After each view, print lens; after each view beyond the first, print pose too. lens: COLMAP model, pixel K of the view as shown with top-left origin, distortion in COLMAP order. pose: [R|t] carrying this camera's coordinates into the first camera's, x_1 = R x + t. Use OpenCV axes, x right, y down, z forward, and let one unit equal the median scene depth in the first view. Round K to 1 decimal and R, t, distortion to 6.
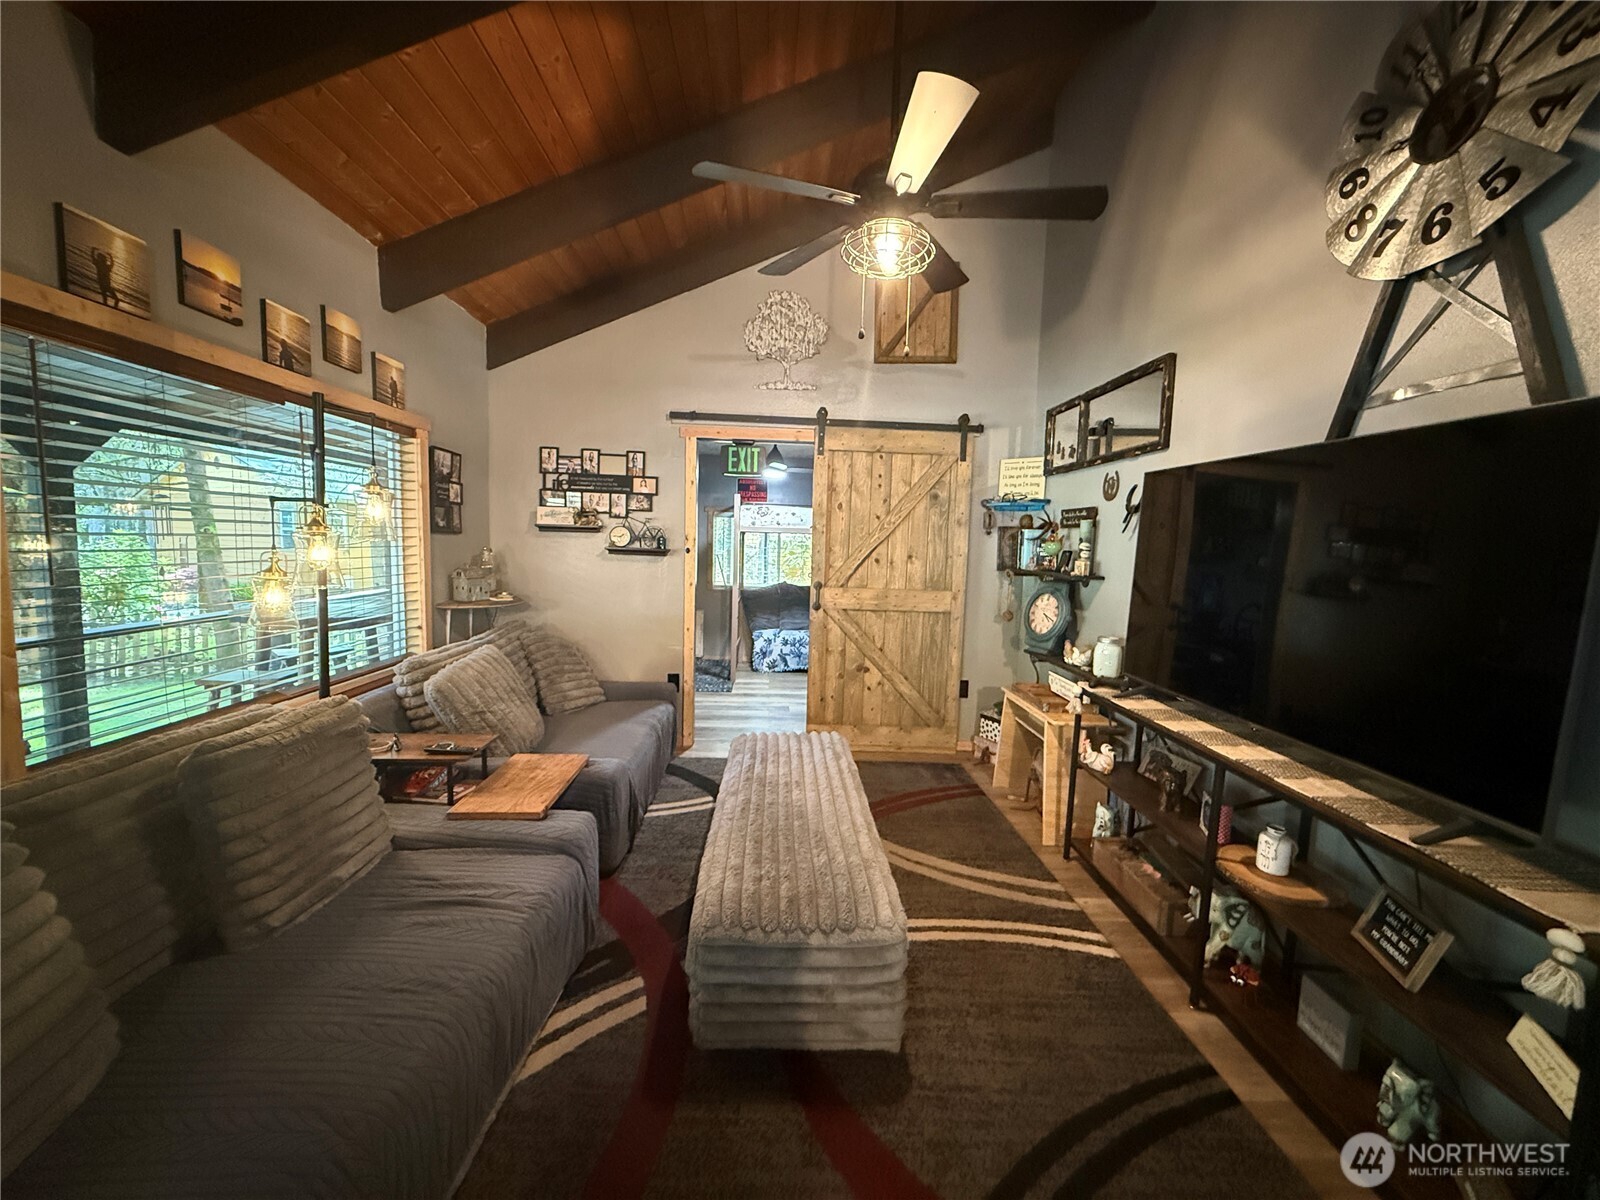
lens RADIAL K [[641.8, 0, 793.5], [0, 641.8, 601.7], [0, 0, 1]] dist [-0.002796, -0.000125]
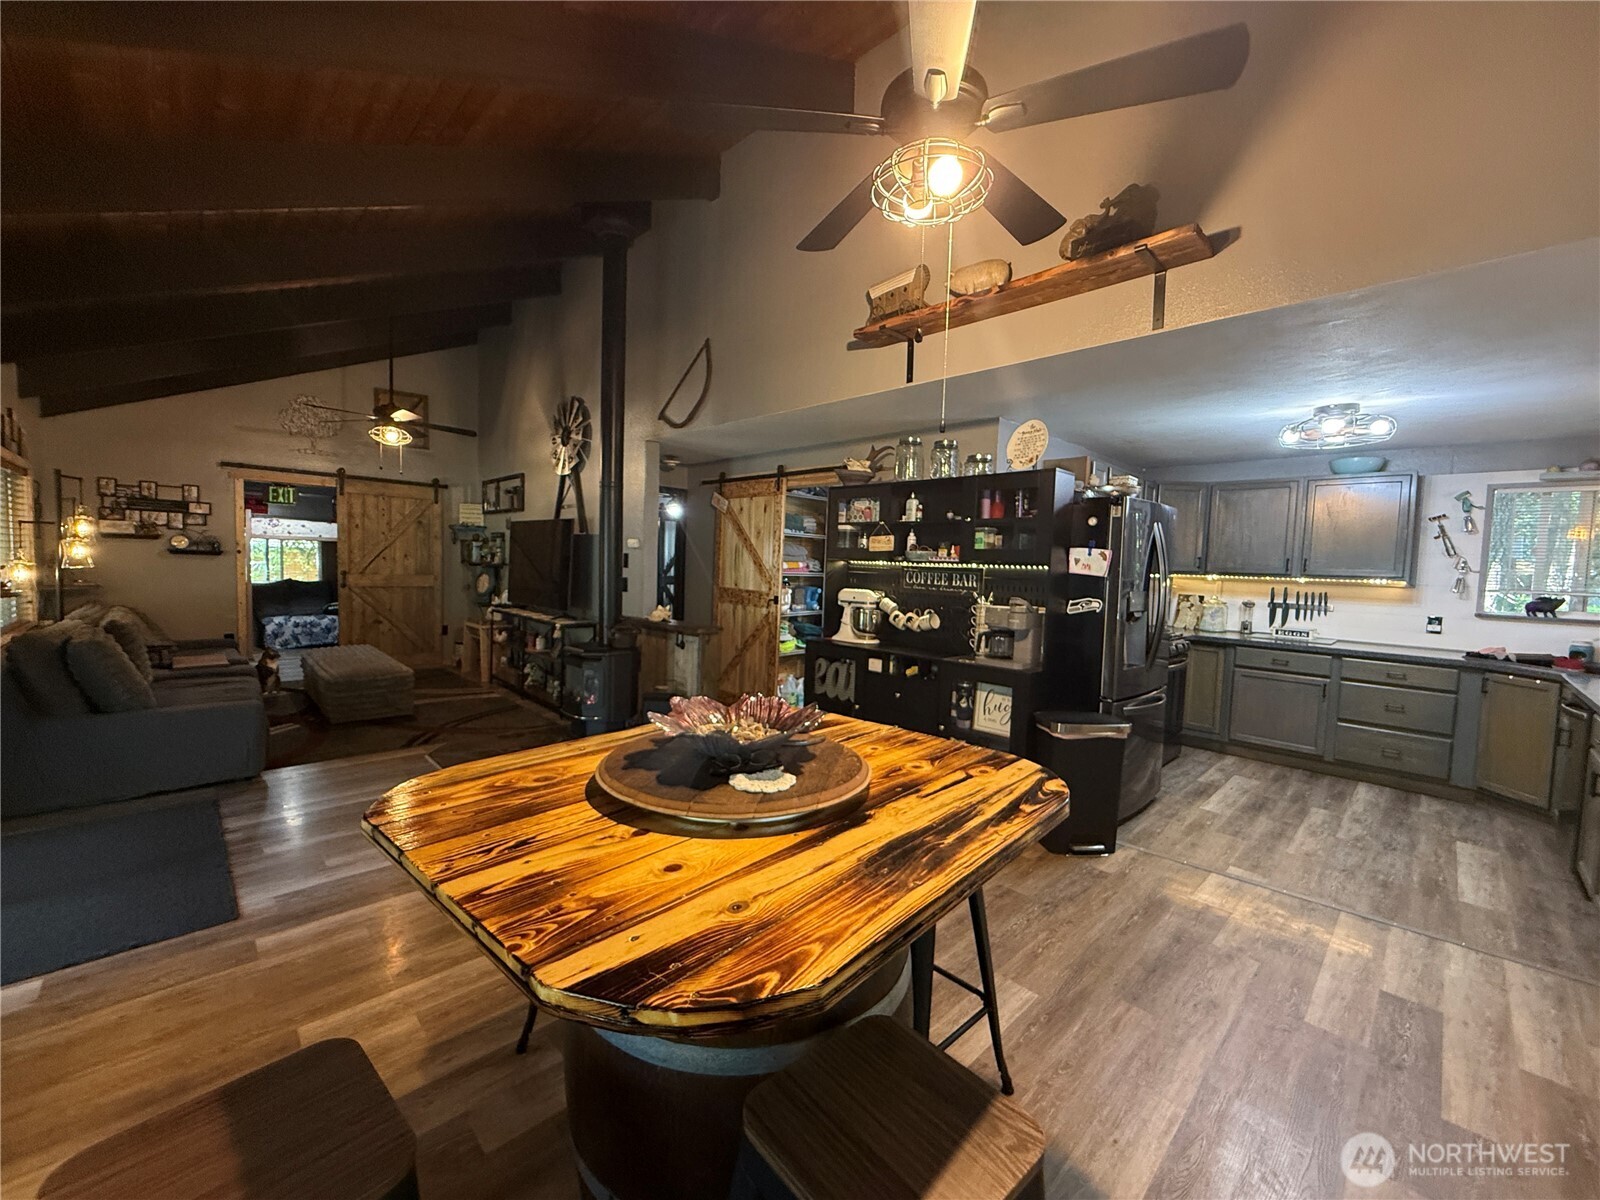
lens RADIAL K [[641.8, 0, 798.8], [0, 641.8, 599.9], [0, 0, 1]] dist [-0.002796, -0.000125]
pose [[0.742580, -0.044838, 0.668255, -0.200953], [0.053558, 0.998537, 0.007484, 0.096061], [-0.667613, 0.030233, 0.743895, -1.035376]]
